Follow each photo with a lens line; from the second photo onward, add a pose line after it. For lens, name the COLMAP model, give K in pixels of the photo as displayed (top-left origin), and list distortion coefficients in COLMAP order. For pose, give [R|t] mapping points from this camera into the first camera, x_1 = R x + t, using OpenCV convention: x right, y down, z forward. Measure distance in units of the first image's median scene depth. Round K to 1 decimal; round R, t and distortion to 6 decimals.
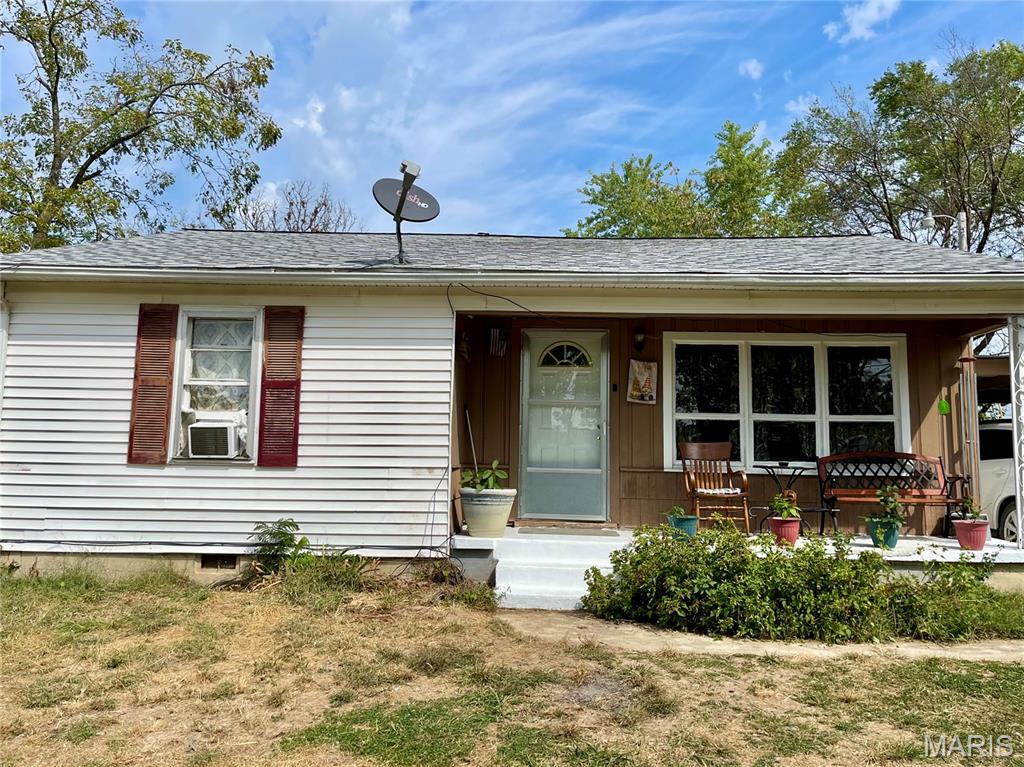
lens RADIAL K [[809.4, 0, 512.0], [0, 809.4, 383.5], [0, 0, 1]] dist [0.074583, -0.091406]
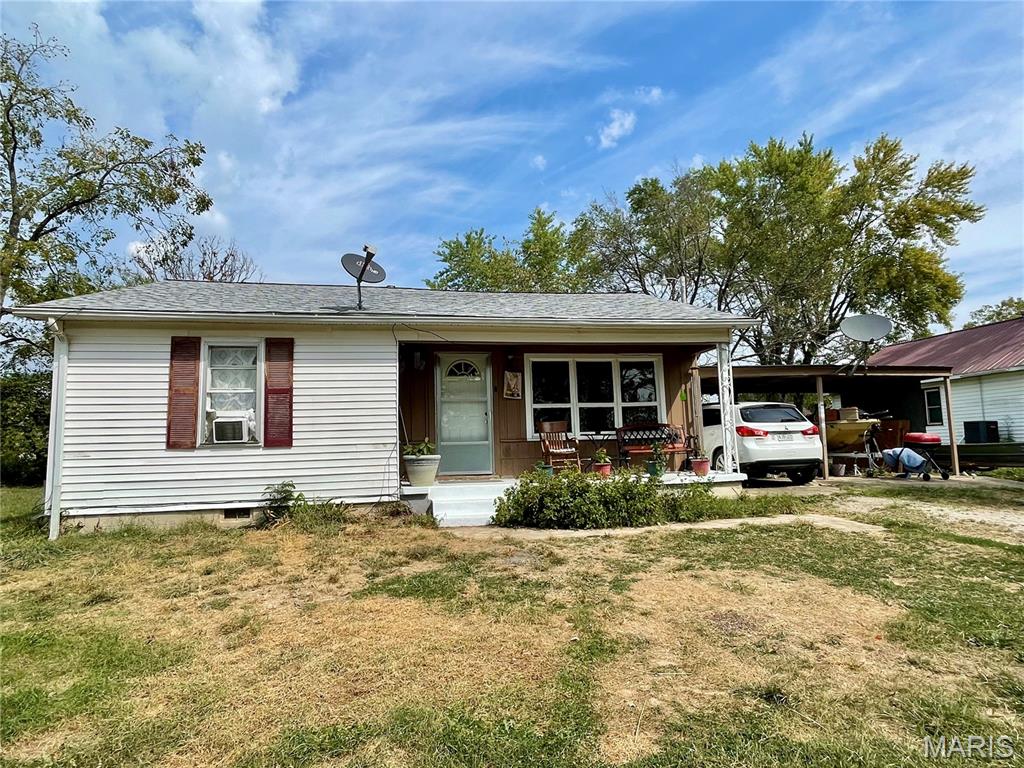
lens RADIAL K [[598.2, 0, 512.1], [0, 598.2, 391.6], [0, 0, 1]] dist [0.040418, -0.047645]
pose [[0.973421, -0.021502, 0.228013, -0.117213], [0.020896, 0.999769, 0.005069, 0.005165], [-0.228069, -0.000170, 0.973645, -0.151265]]
